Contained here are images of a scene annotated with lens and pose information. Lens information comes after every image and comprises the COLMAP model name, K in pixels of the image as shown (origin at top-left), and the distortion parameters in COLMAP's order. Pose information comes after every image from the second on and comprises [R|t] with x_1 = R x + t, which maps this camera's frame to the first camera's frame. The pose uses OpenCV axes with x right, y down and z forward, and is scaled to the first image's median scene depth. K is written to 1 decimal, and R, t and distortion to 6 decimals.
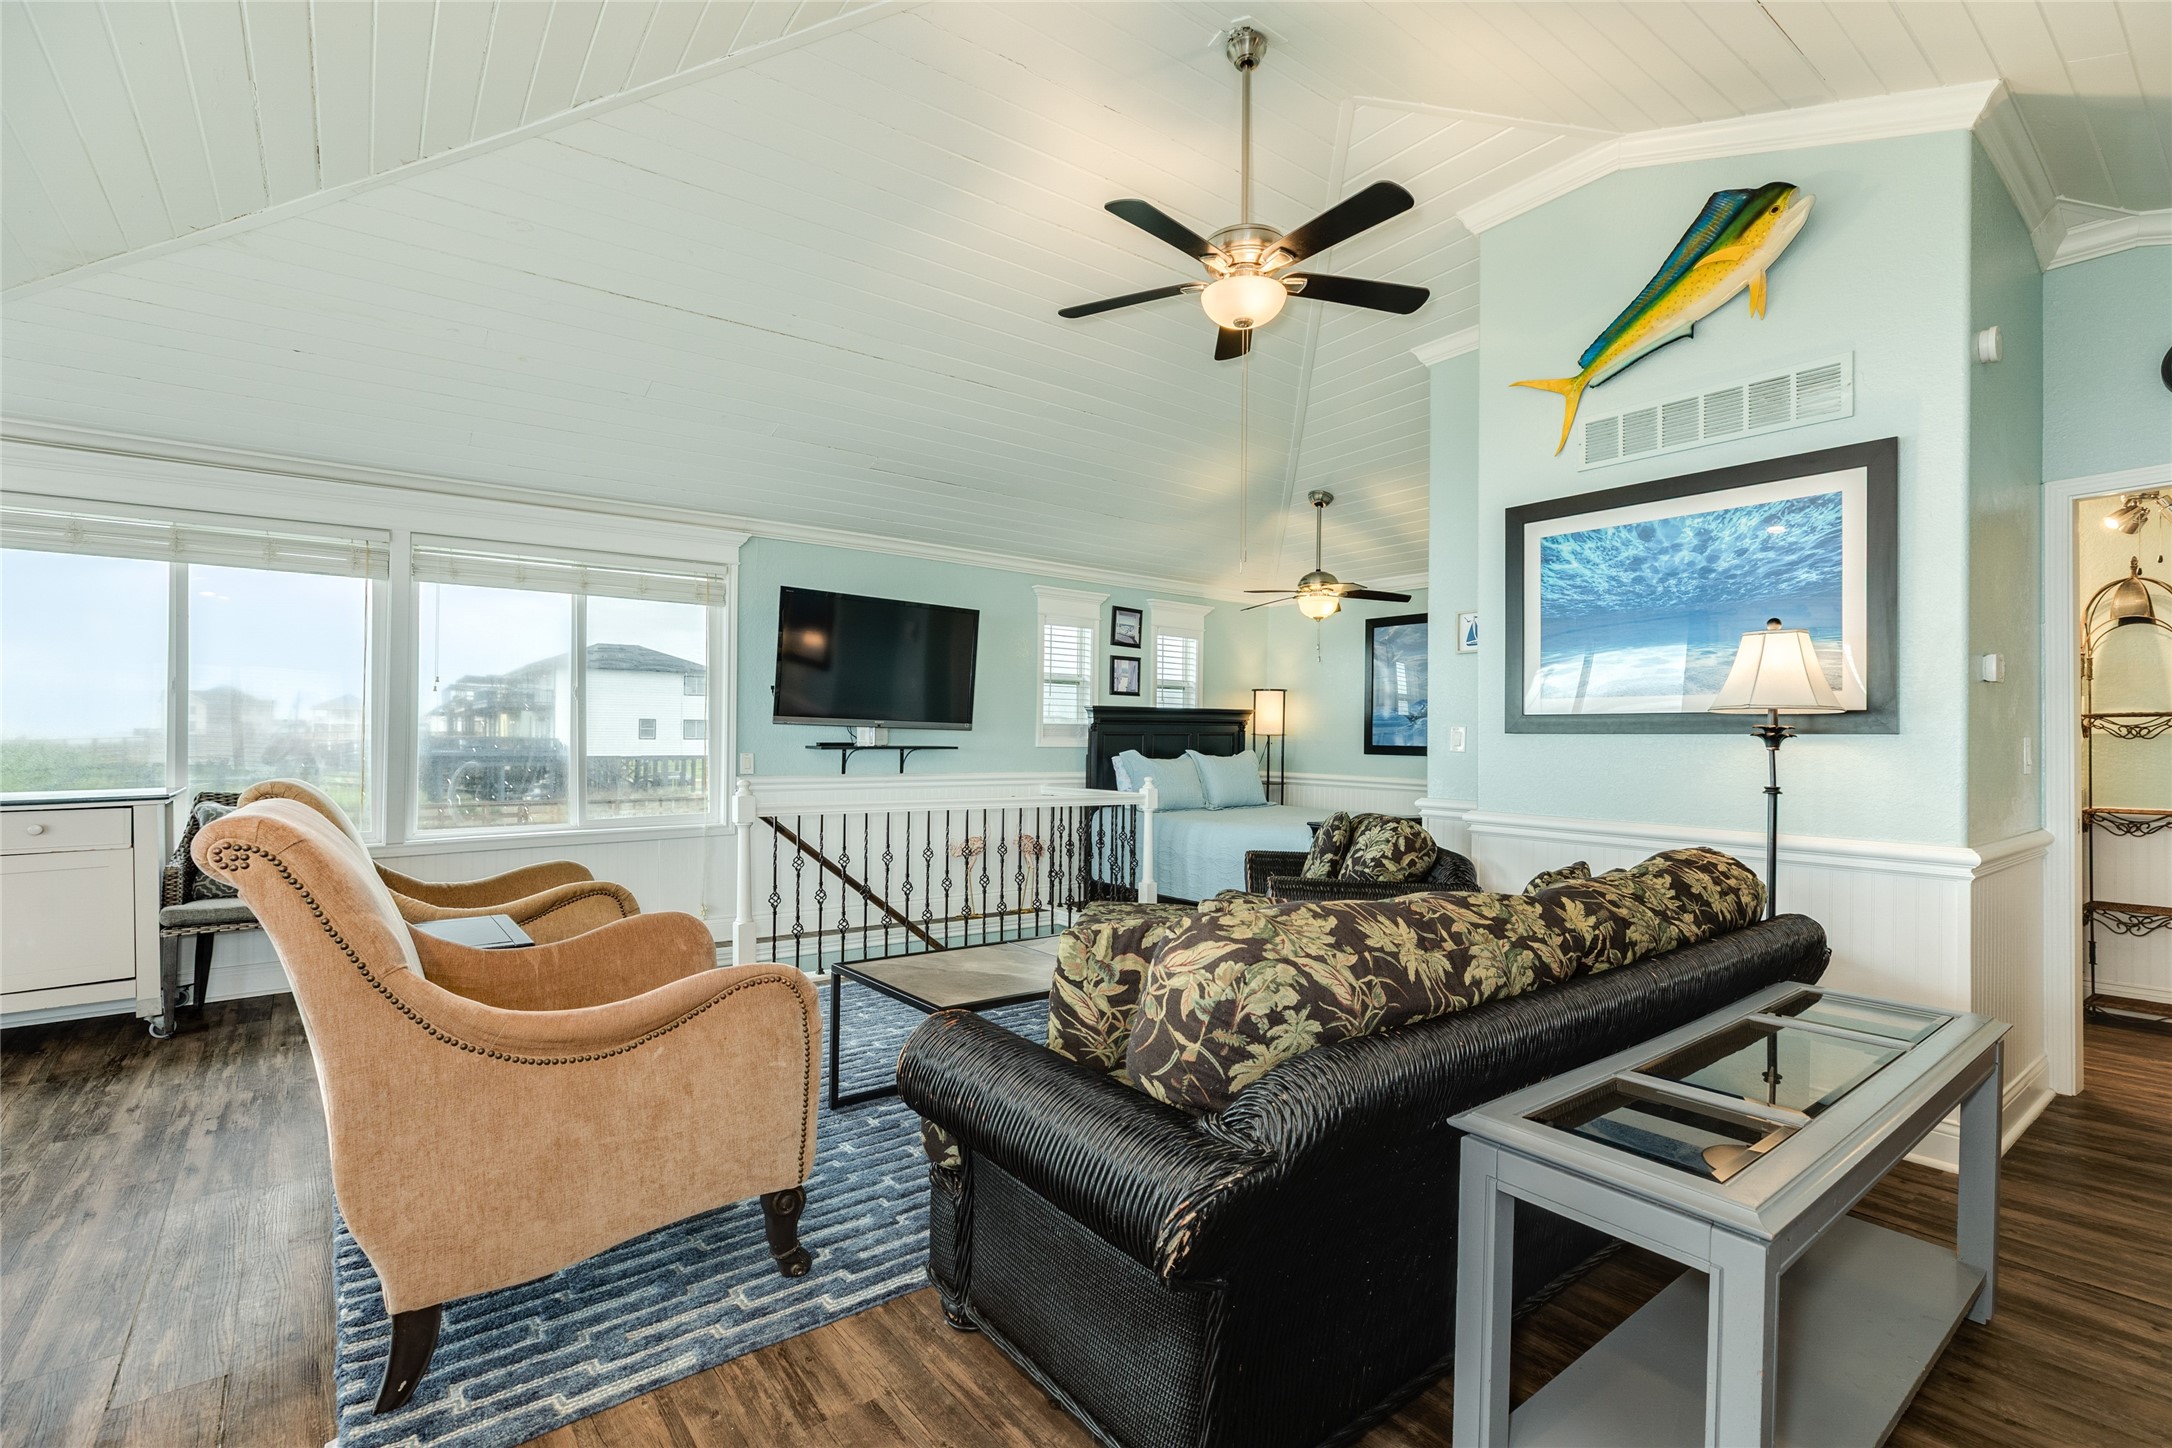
lens RADIAL K [[962.5, 0, 1098.8], [0, 962.5, 711.5], [0, 0, 1]] dist [-0.001595, 0.000620]
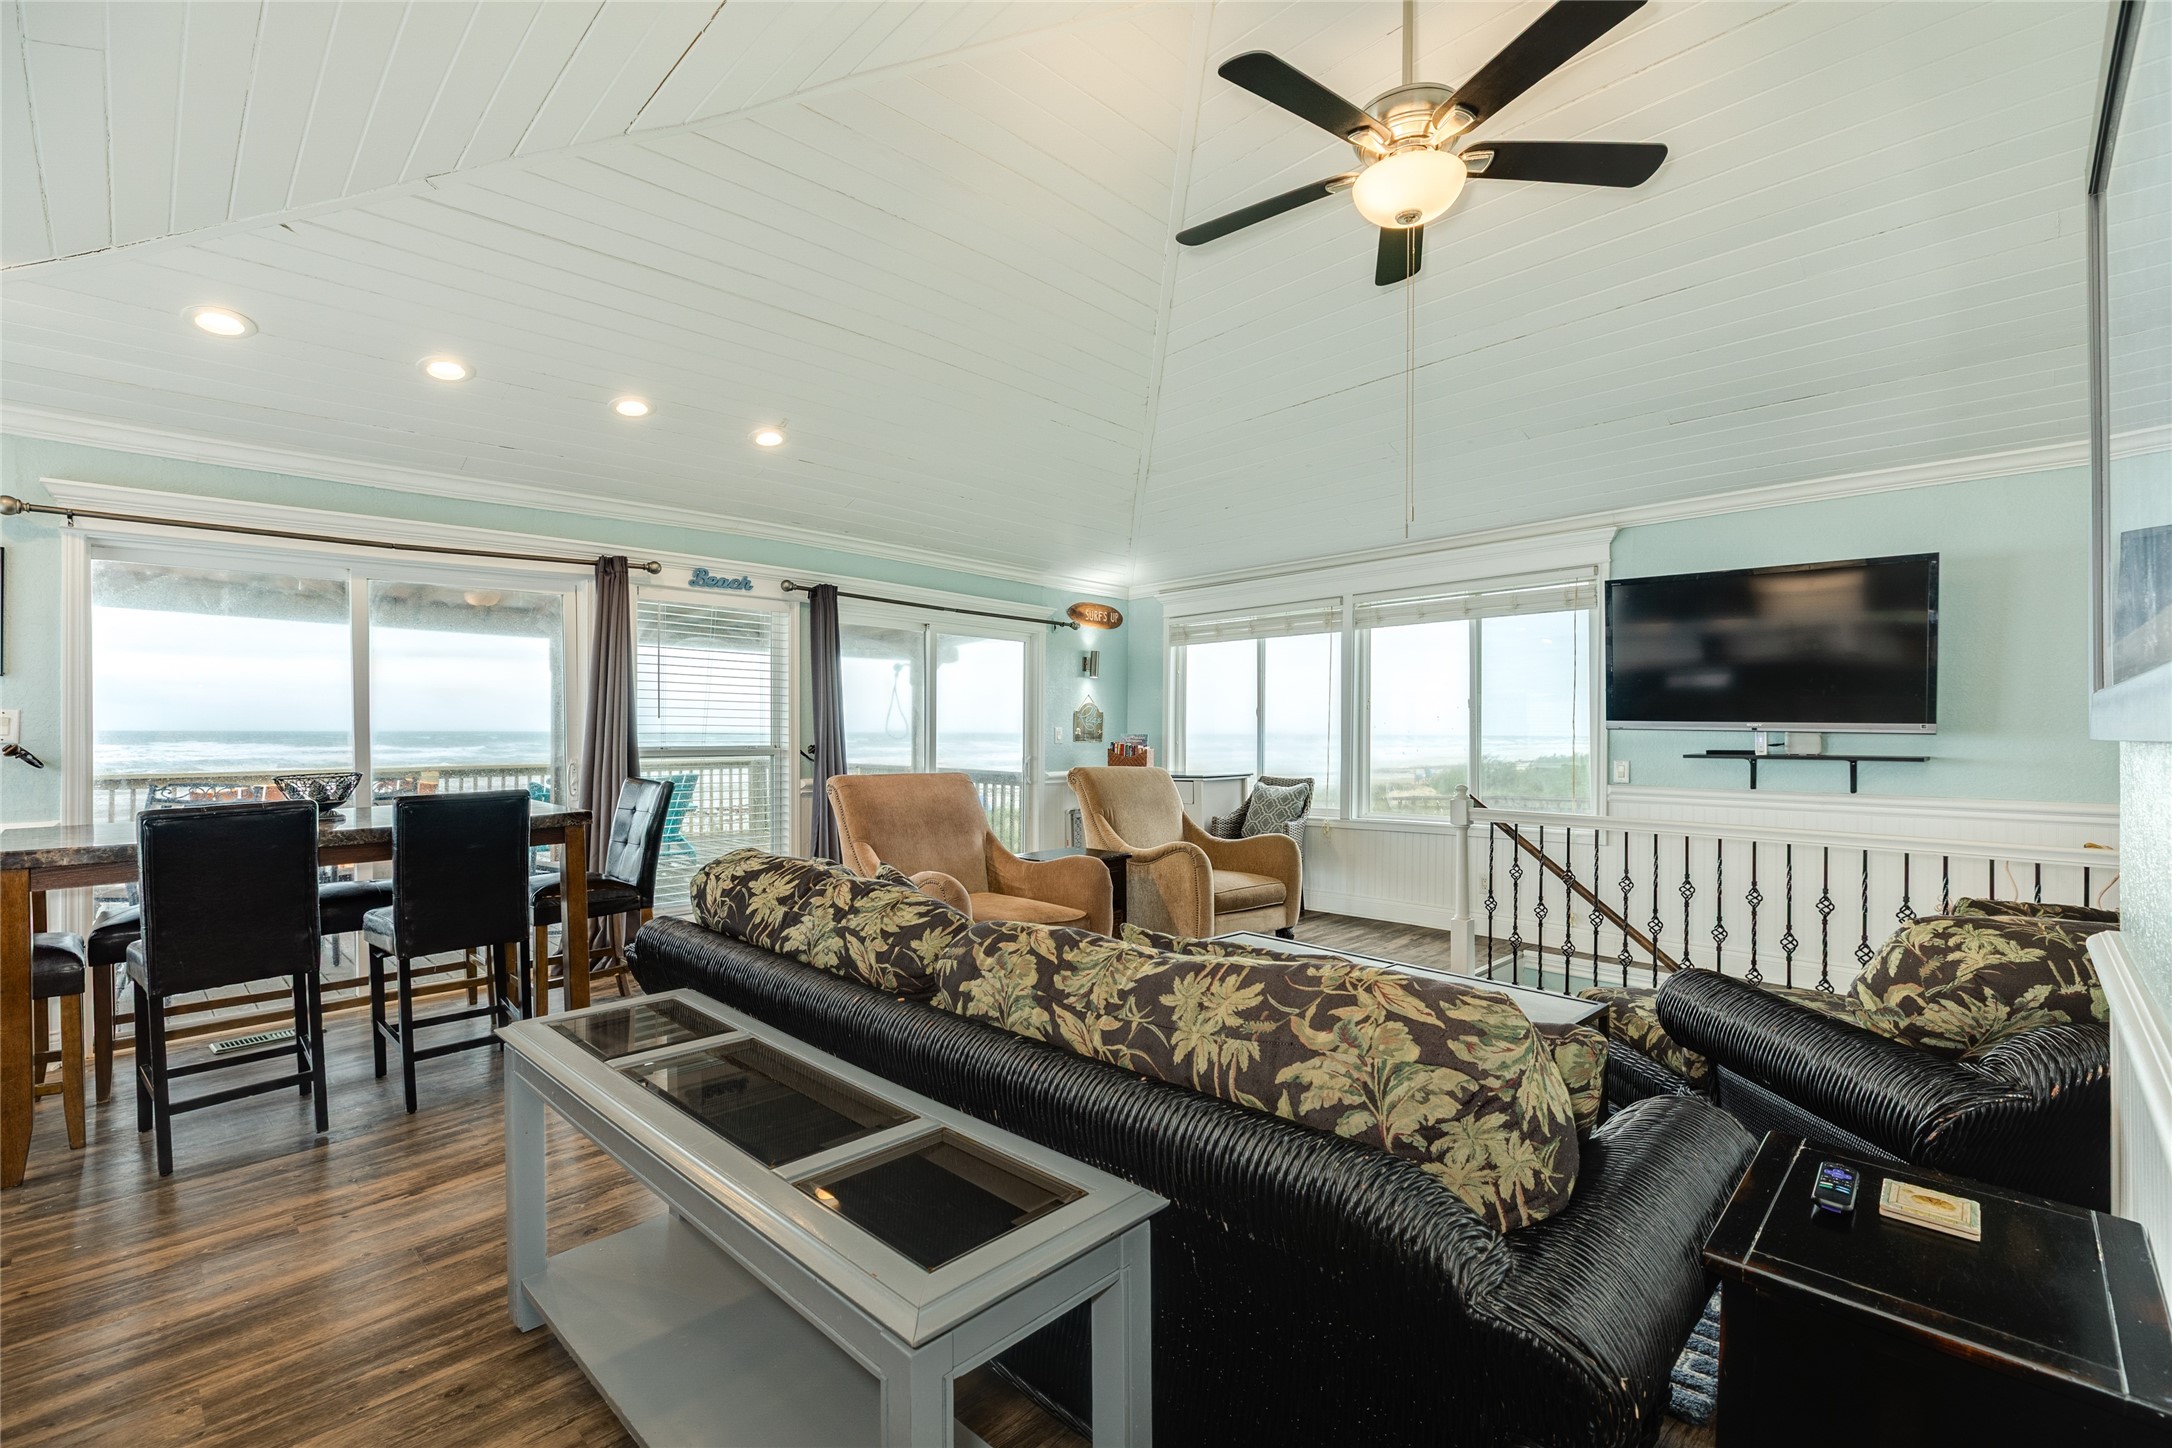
lens RADIAL K [[962.5, 0, 1084.3], [0, 962.5, 731.0], [0, 0, 1]] dist [-0.001595, 0.000620]
pose [[0.135468, -0.011937, -0.990710, 0.610098], [0.027507, 0.999587, -0.008282, 0.009584], [0.990400, -0.026130, 0.135741, 0.434846]]
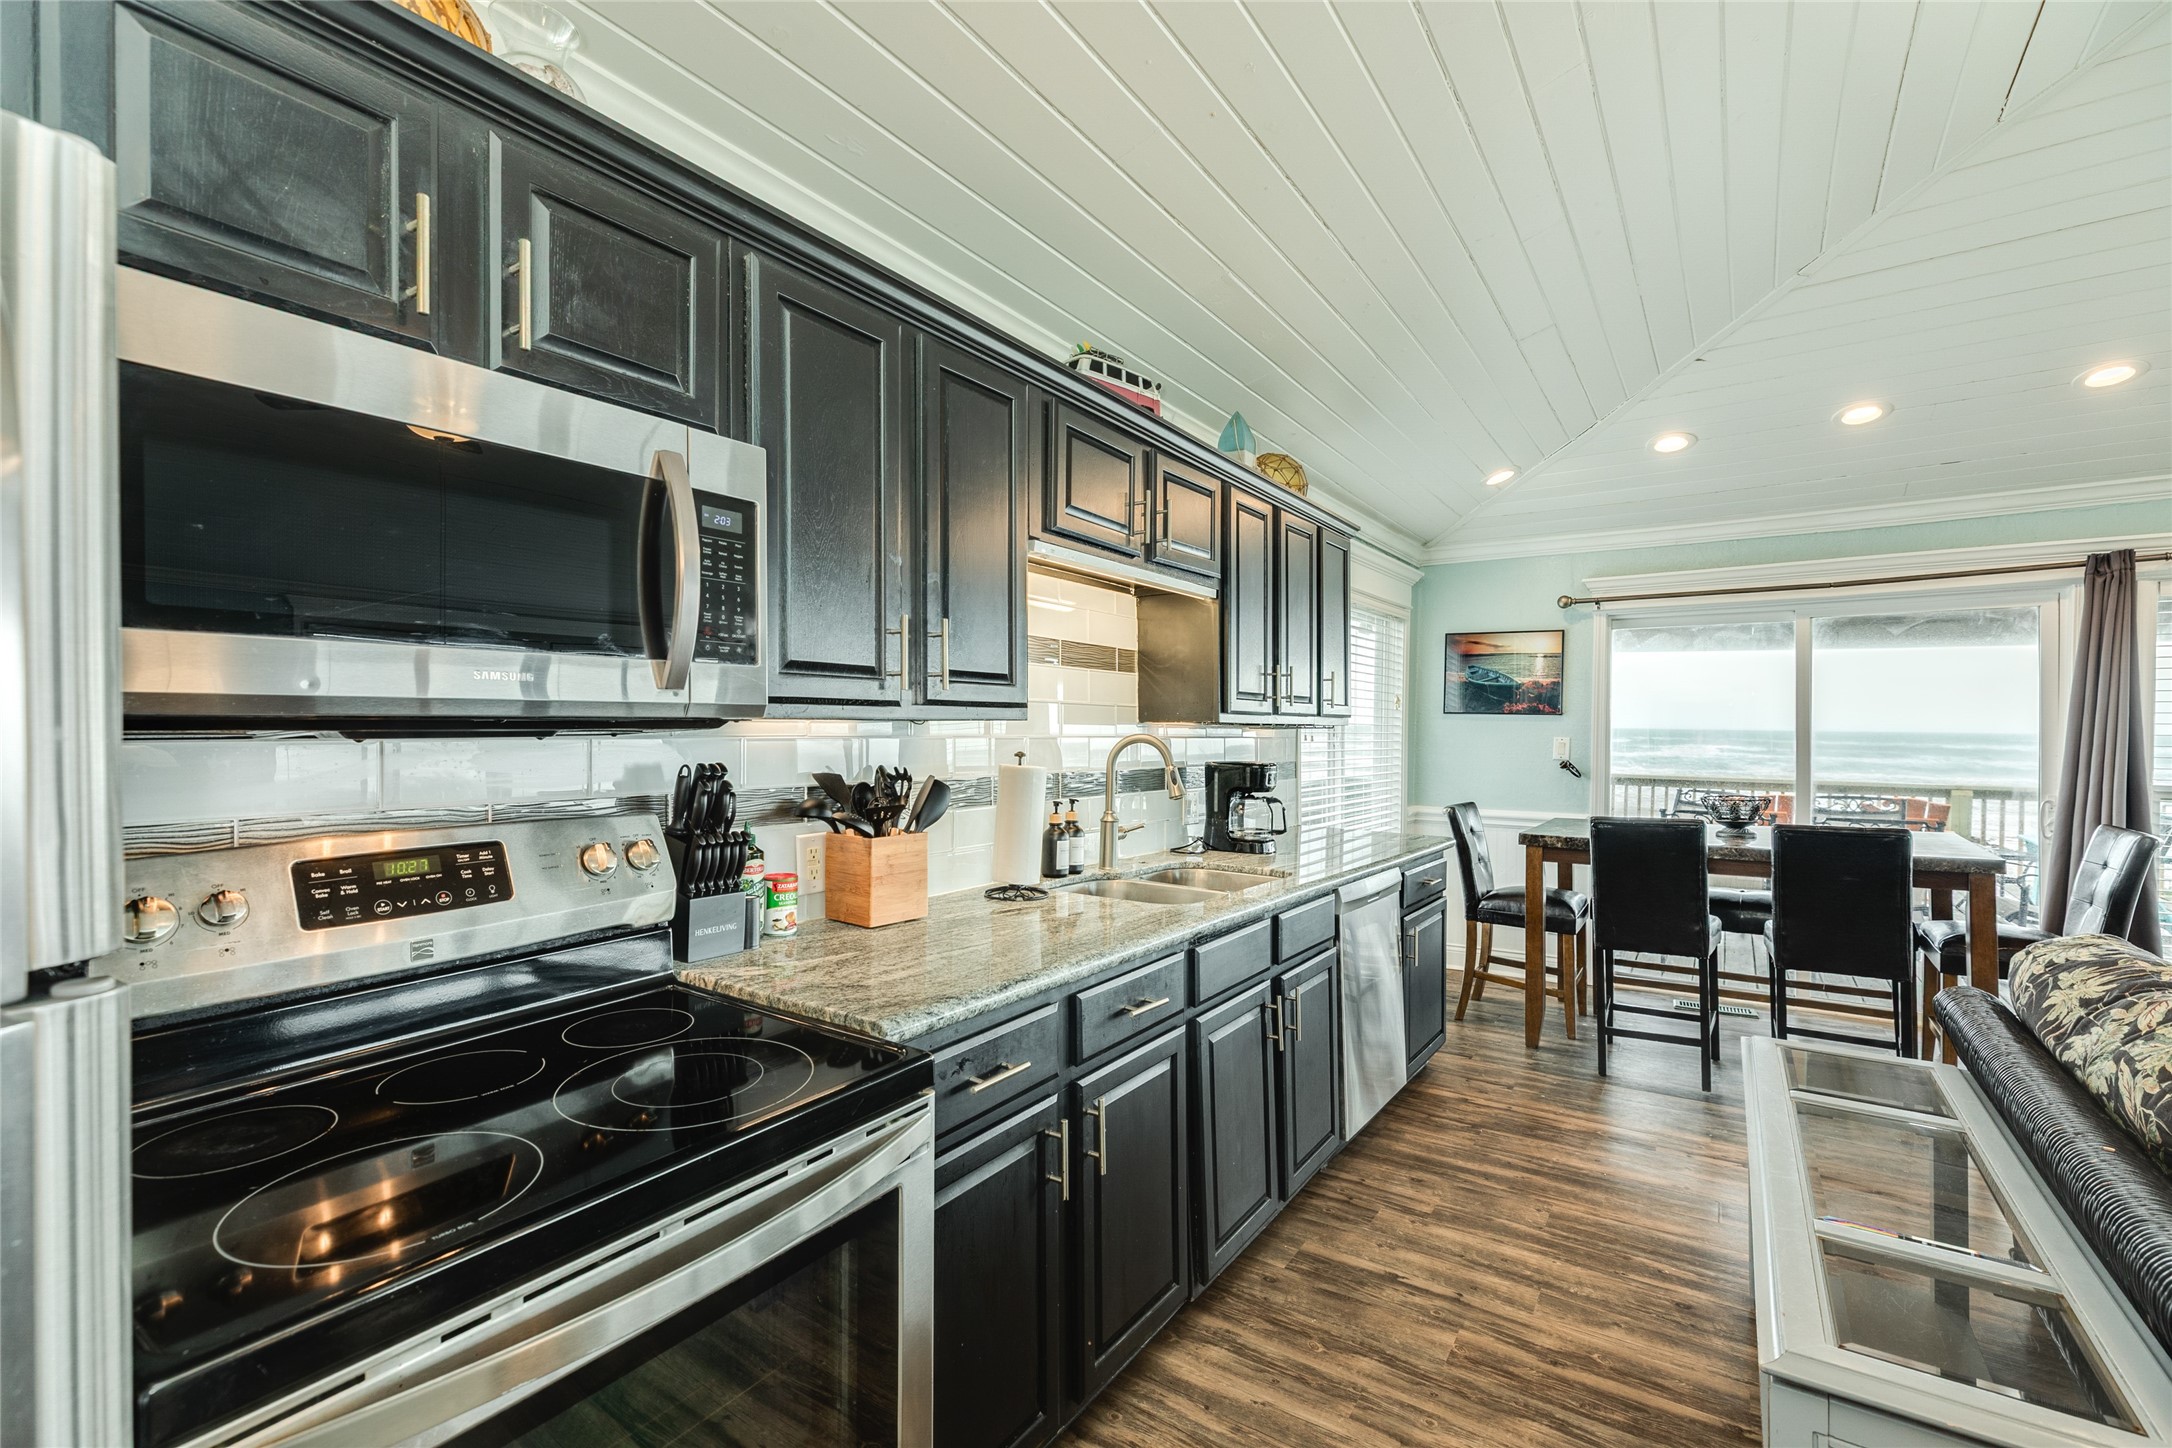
lens RADIAL K [[962.5, 0, 1084.0], [0, 962.5, 731.4], [0, 0, 1]] dist [-0.001595, 0.000620]
pose [[-0.950023, -0.020755, -0.311488, 0.637957], [-0.015433, 0.999690, -0.019541, -0.012814], [0.311797, -0.013757, -0.950049, 0.599958]]
